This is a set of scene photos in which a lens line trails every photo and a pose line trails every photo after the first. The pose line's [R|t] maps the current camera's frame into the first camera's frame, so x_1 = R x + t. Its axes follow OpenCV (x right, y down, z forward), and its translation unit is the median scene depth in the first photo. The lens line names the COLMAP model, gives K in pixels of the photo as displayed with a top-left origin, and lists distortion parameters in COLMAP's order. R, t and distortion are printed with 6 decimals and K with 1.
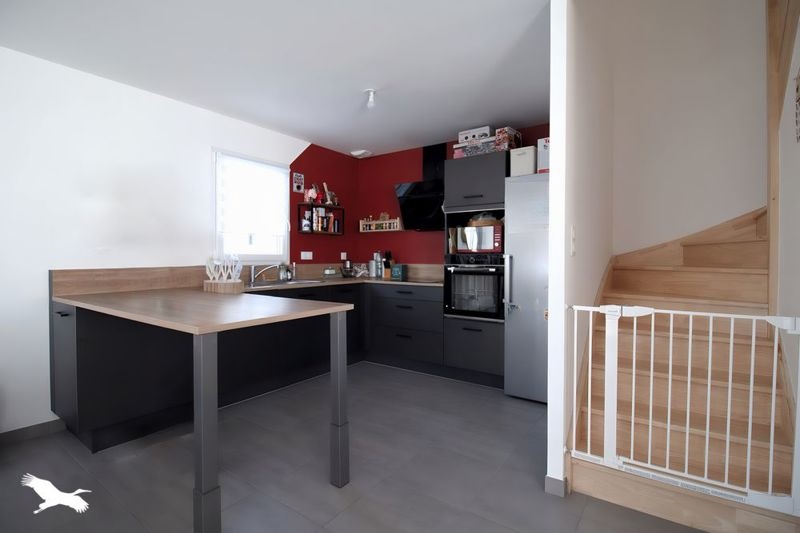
lens RADIAL K [[369.0, 0, 402.9], [0, 369.0, 267.0], [0, 0, 1]] dist [-0.000630, -0.000581]
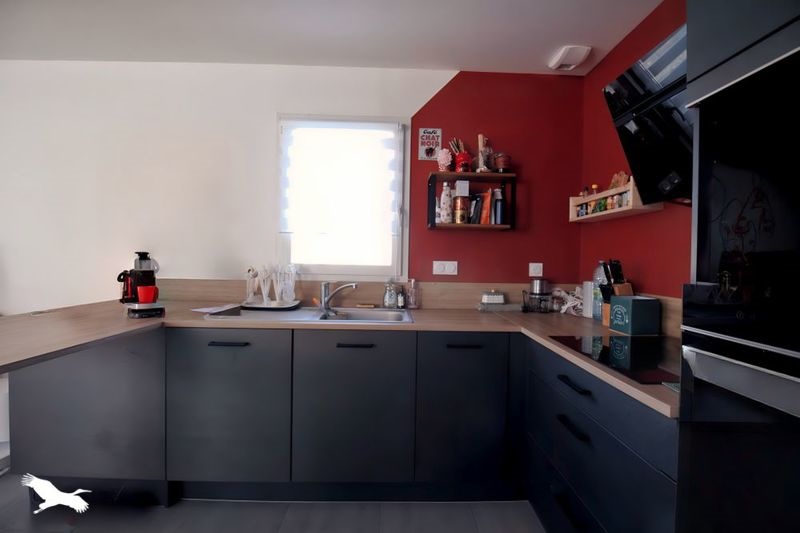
lens RADIAL K [[369.0, 0, 403.7], [0, 369.0, 263.7], [0, 0, 1]] dist [-0.000630, -0.000581]
pose [[0.596562, 0.020012, -0.802318, 0.163724], [-0.035133, 0.999382, -0.001195, -0.034152], [0.801798, 0.028901, 0.596896, 0.603231]]
